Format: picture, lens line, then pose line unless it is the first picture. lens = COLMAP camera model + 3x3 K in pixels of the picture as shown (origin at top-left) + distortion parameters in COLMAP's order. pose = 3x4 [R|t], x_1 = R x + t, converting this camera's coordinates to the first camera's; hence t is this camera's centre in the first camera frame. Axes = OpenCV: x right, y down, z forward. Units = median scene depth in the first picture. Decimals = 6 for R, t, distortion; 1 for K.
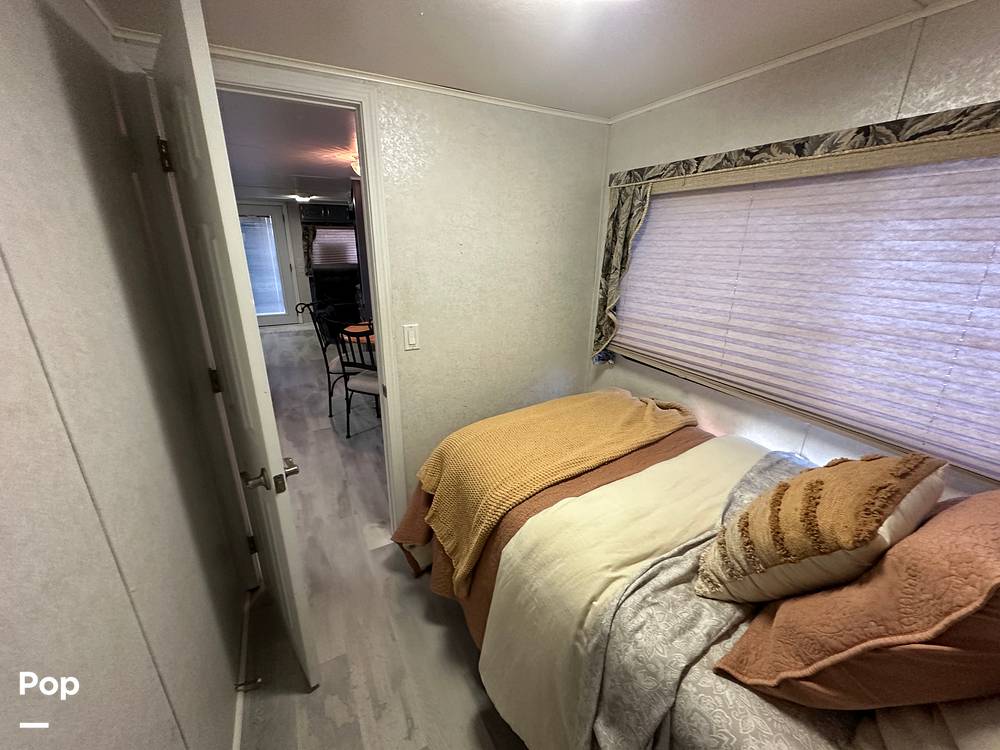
lens RADIAL K [[400.7, 0, 500.6], [0, 400.7, 367.5], [0, 0, 1]] dist [0.001716, 0.000357]
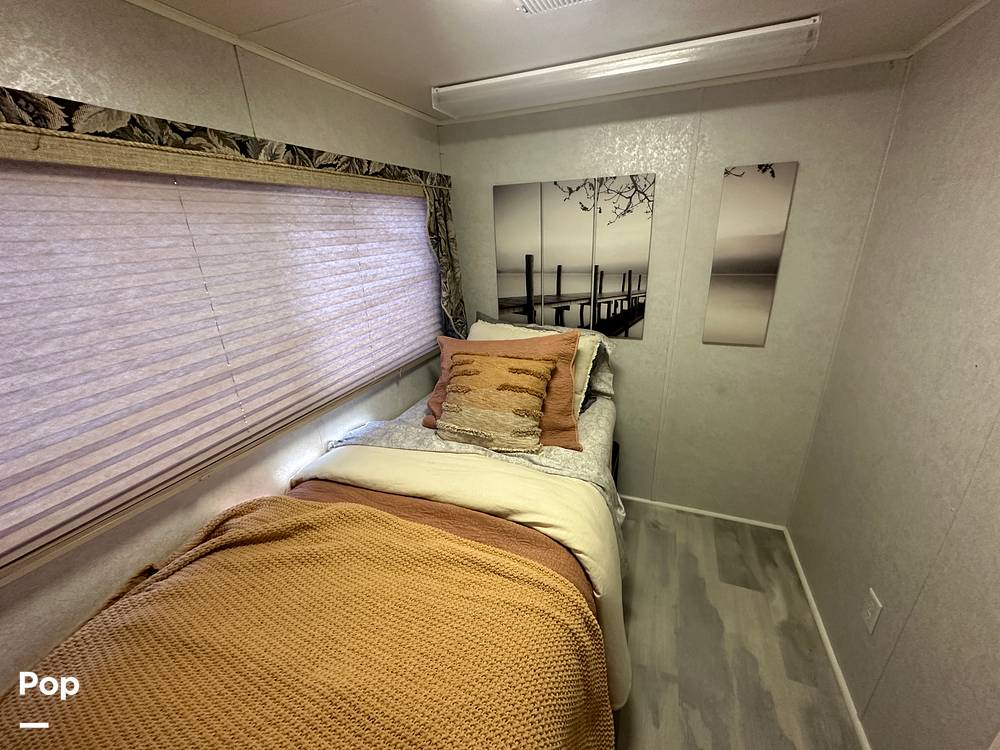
lens RADIAL K [[400.7, 0, 502.7], [0, 400.7, 384.6], [0, 0, 1]] dist [0.001716, 0.000357]
pose [[-0.648901, -0.249895, 0.718666, -0.344410], [0.278014, 0.801347, 0.529671, -0.386975], [-0.708263, 0.543503, -0.450520, 1.133594]]
